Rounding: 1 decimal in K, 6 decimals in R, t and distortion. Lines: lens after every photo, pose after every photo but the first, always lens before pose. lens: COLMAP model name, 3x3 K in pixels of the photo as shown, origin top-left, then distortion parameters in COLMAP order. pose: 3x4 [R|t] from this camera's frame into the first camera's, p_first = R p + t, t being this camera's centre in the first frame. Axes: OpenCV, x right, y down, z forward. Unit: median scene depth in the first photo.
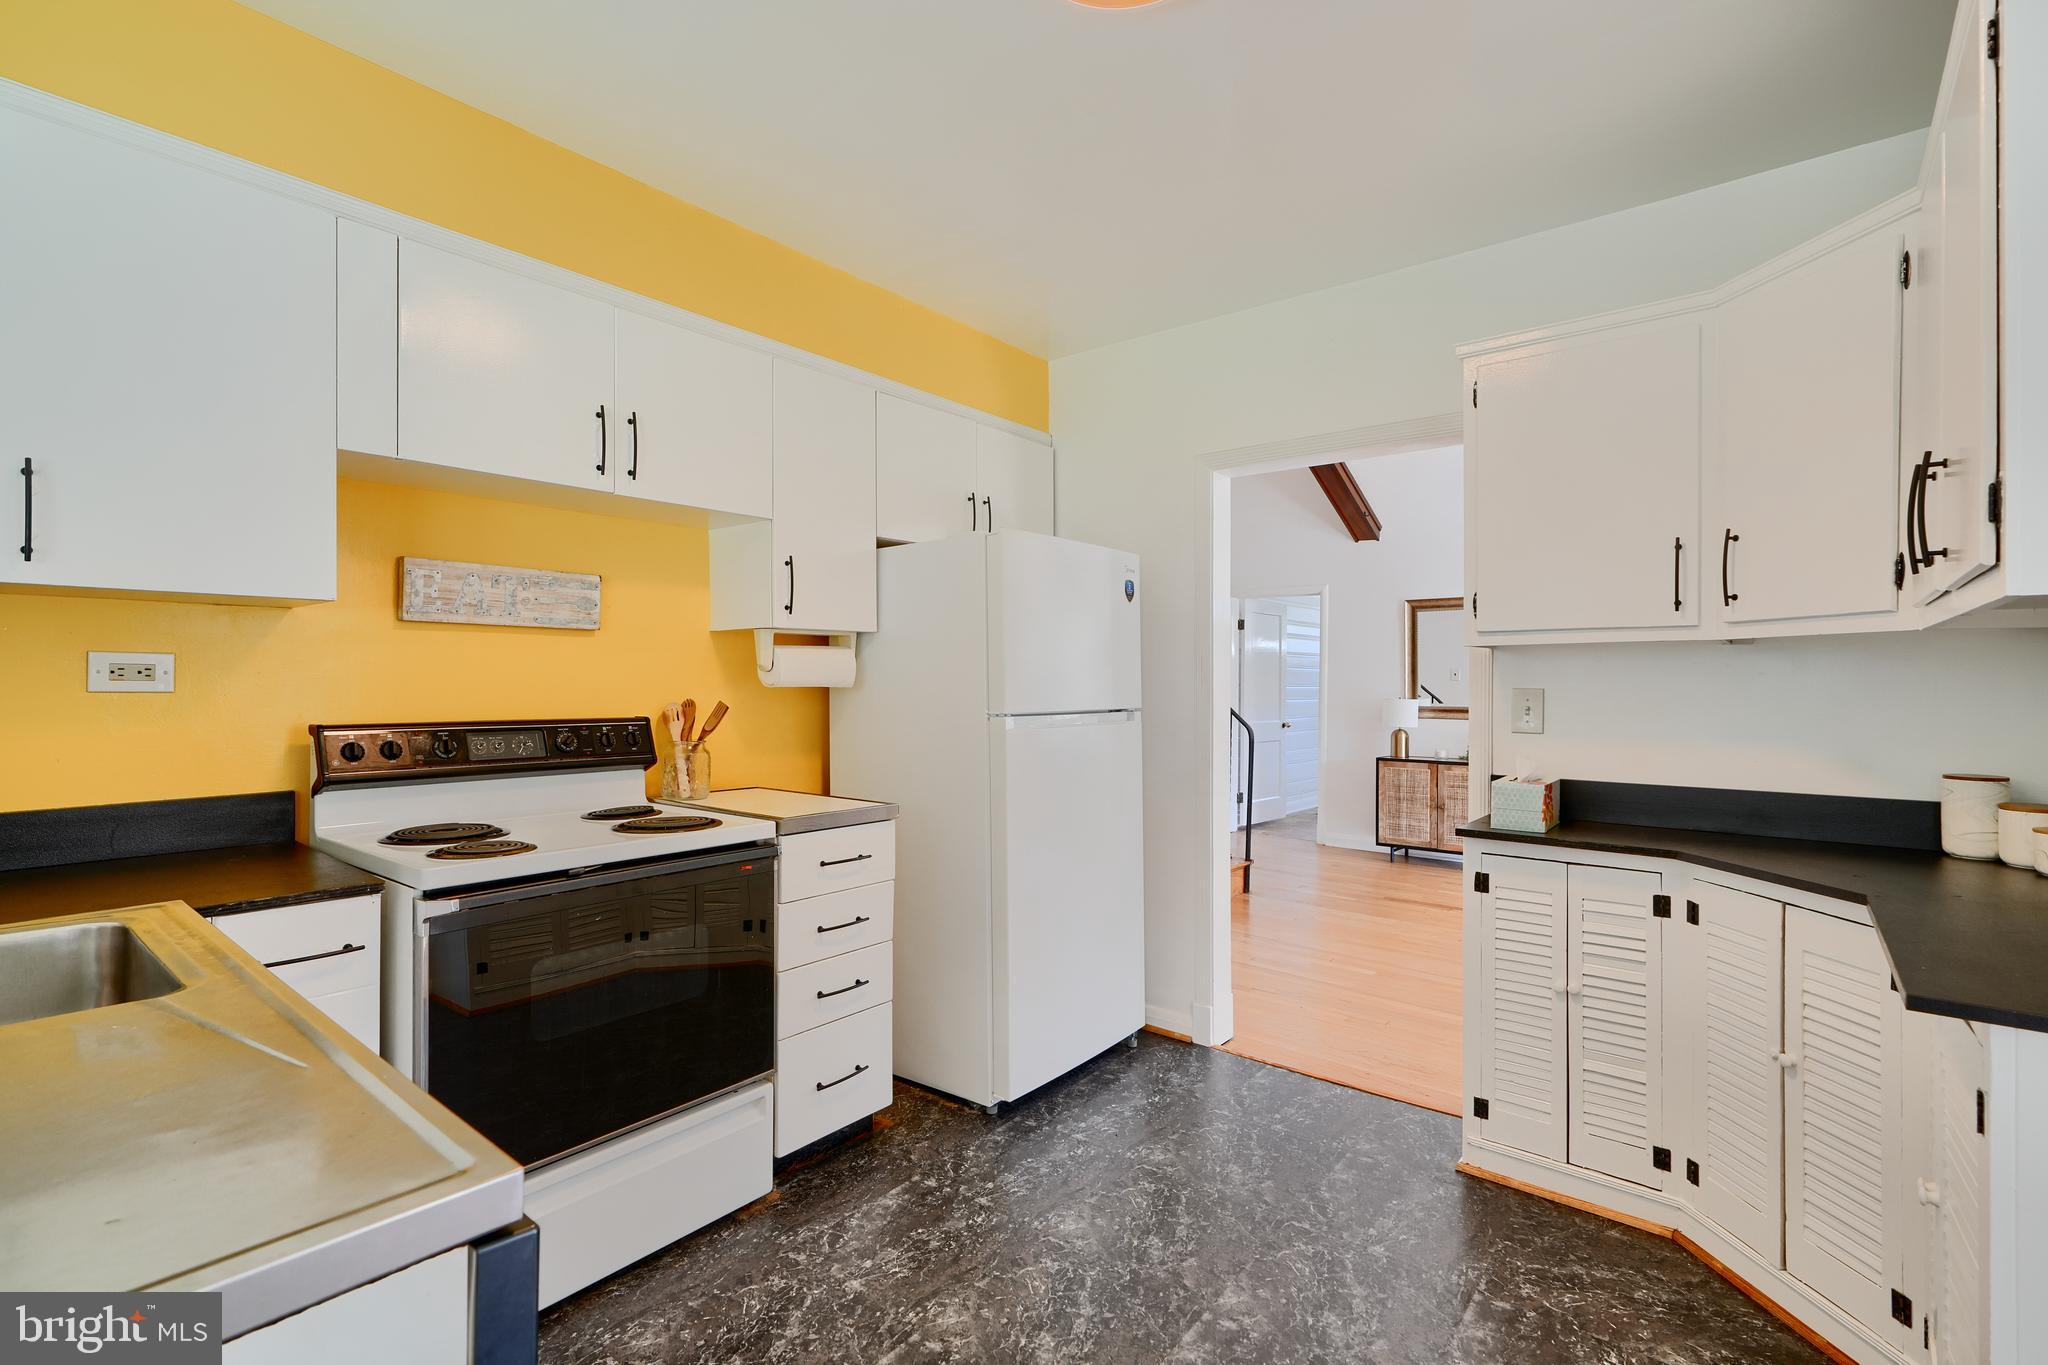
lens RADIAL K [[934.2, 0, 1018.7], [0, 934.2, 675.2], [0, 0, 1]] dist [0.001859, -0.000199]
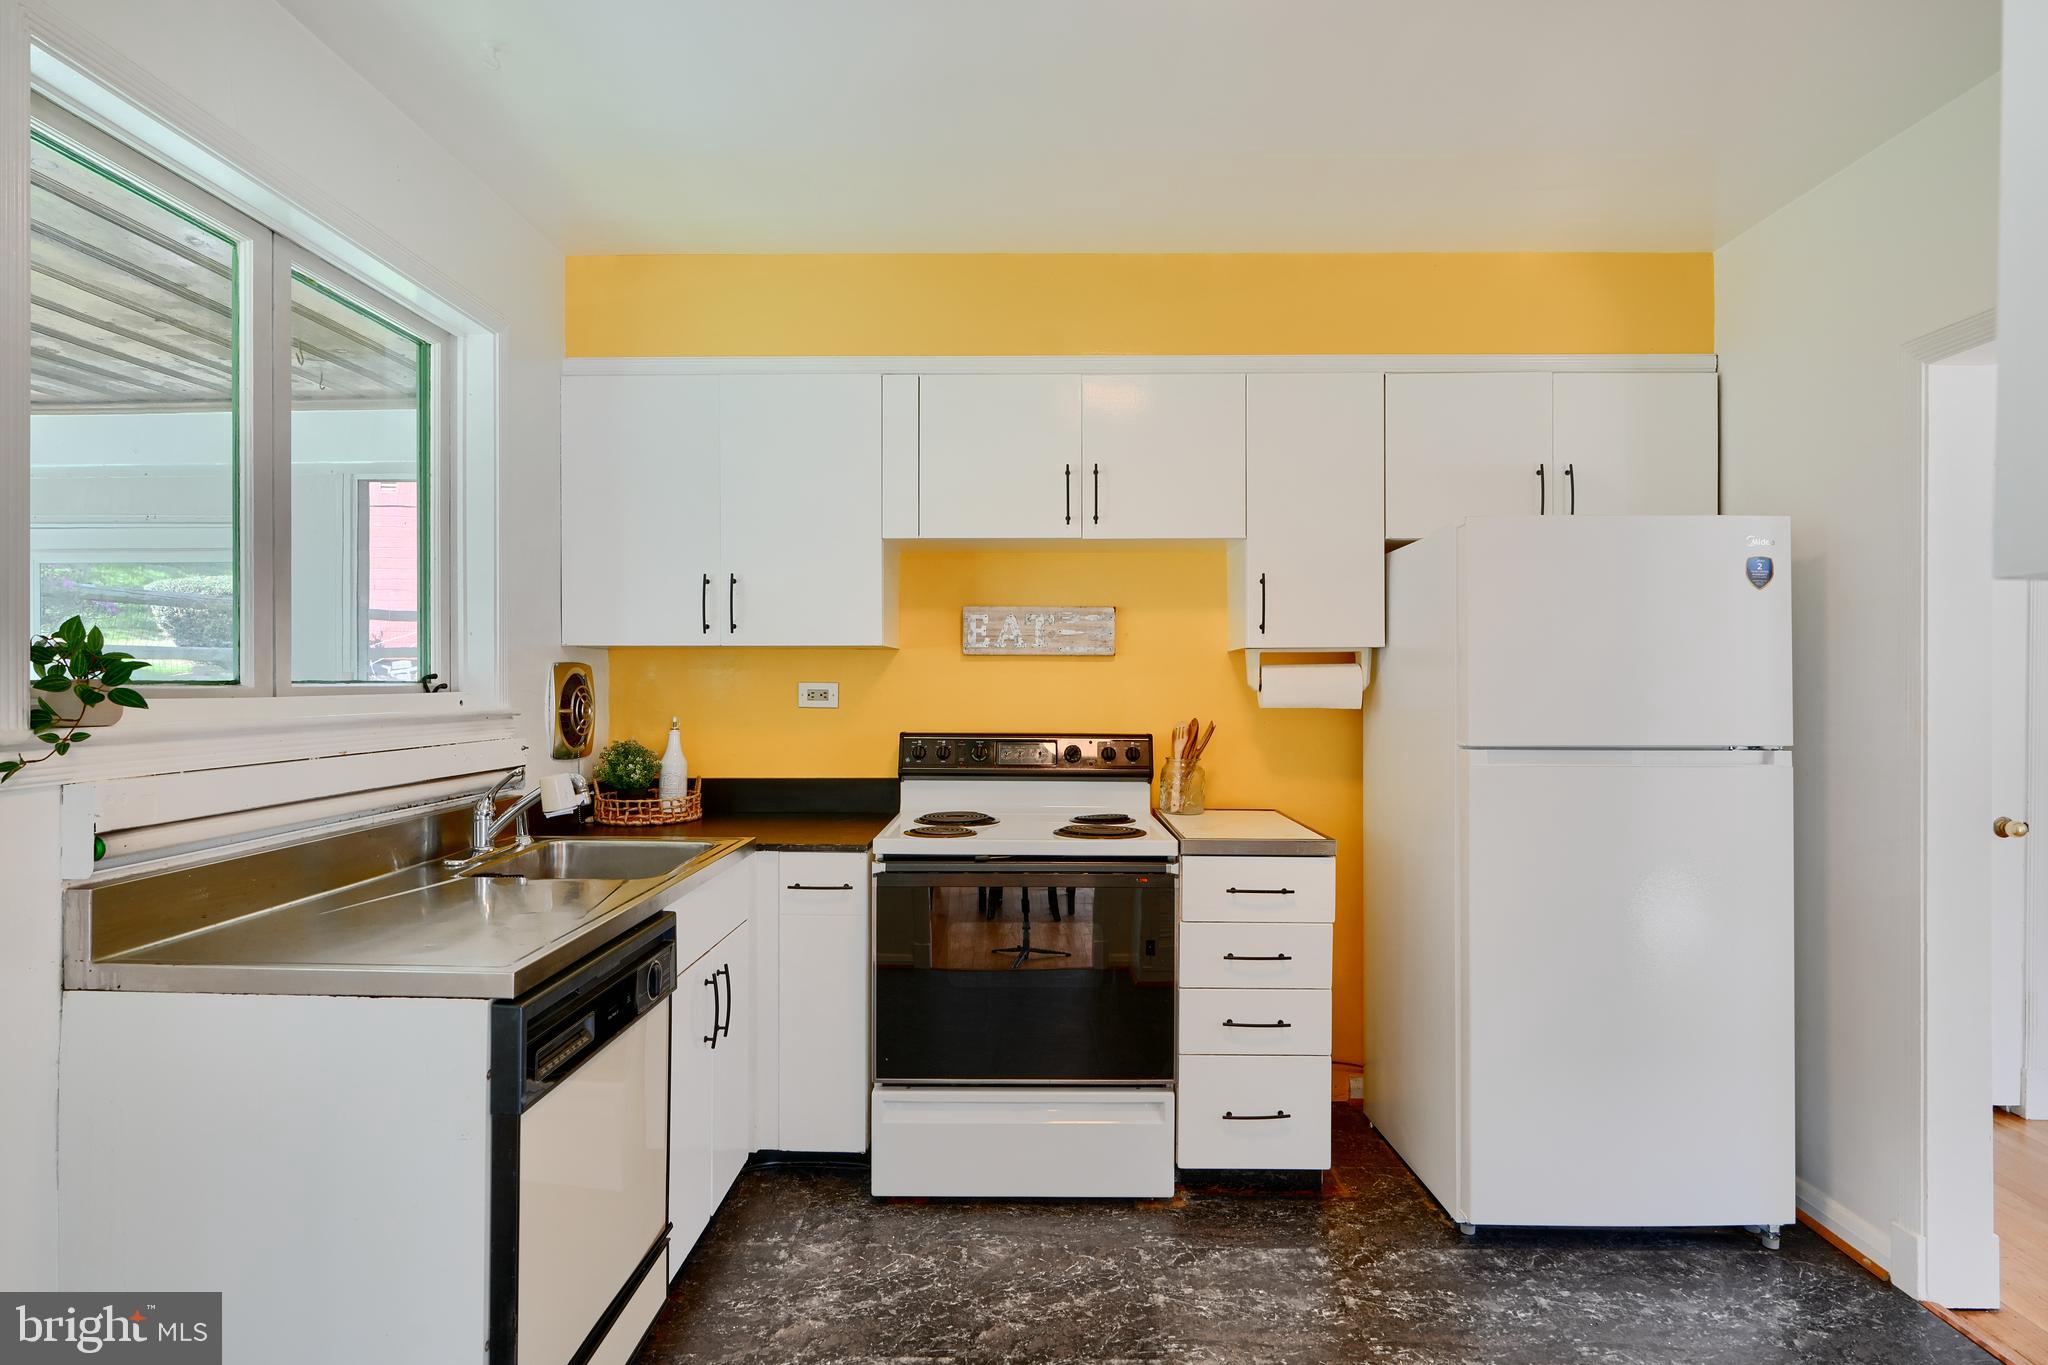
lens RADIAL K [[1057.9, 0, 1027.8], [0, 1057.9, 677.7], [0, 0, 1]] dist [-0.002244, 0.000488]
pose [[0.615408, -0.007389, -0.788174, 0.547175], [0.004331, 0.999973, -0.005993, -0.016279], [0.788197, 0.000274, 0.615423, 0.148793]]
